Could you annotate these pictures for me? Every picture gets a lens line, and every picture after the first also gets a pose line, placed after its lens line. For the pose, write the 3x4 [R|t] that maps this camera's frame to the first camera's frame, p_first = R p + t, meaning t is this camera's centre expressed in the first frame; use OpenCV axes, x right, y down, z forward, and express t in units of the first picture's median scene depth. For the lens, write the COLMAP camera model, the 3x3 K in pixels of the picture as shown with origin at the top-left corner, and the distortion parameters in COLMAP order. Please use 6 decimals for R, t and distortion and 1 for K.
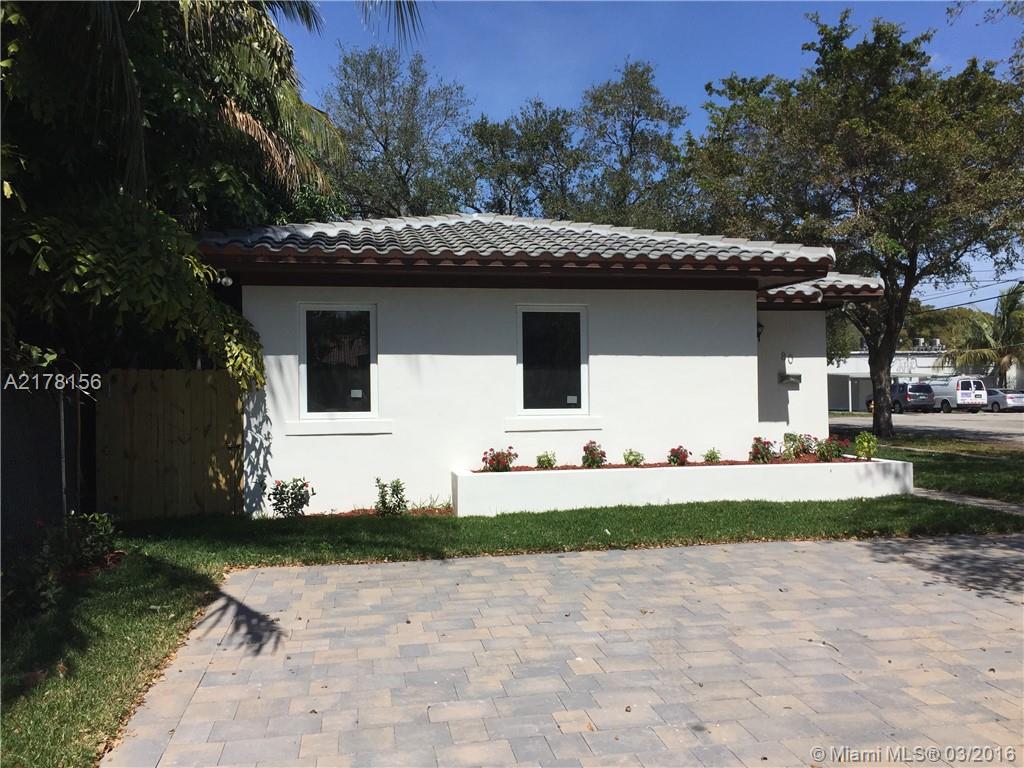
lens RADIAL K [[874.3, 0, 509.8], [0, 874.3, 381.8], [0, 0, 1]] dist [0.048009, -0.013785]
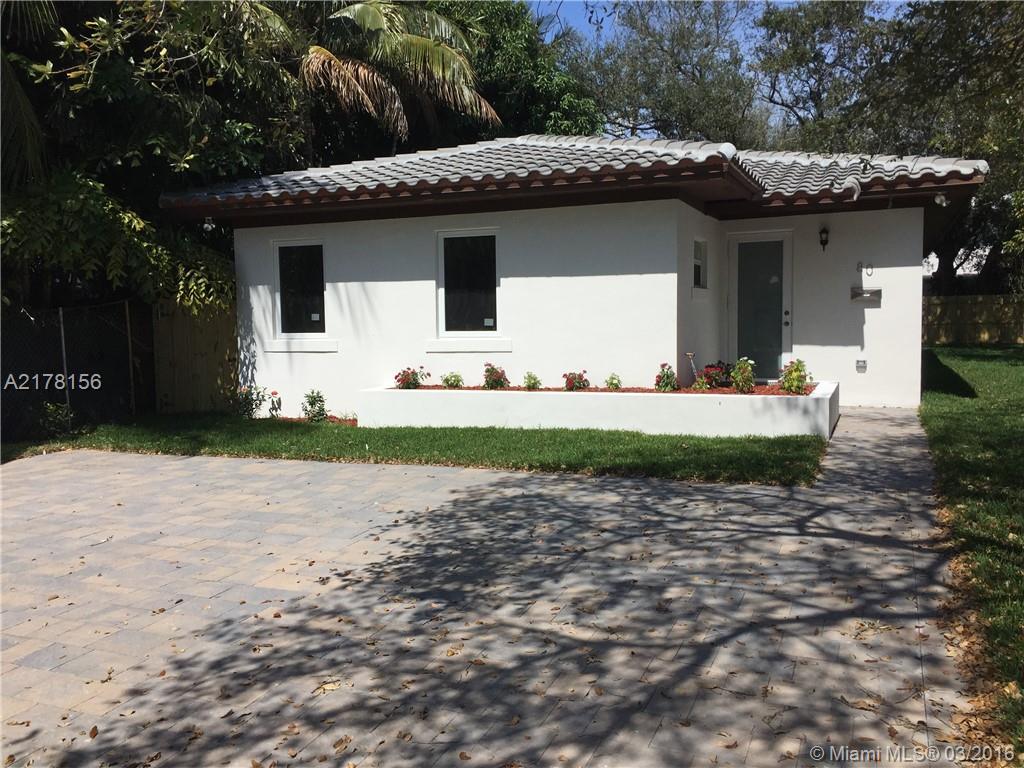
lens RADIAL K [[874.3, 0, 507.3], [0, 874.3, 388.7], [0, 0, 1]] dist [0.048009, -0.013785]
pose [[0.844296, 0.039772, -0.534399, 0.647830], [0.015407, 0.995028, 0.098396, -0.002605], [0.535656, -0.091309, 0.839485, 0.150380]]
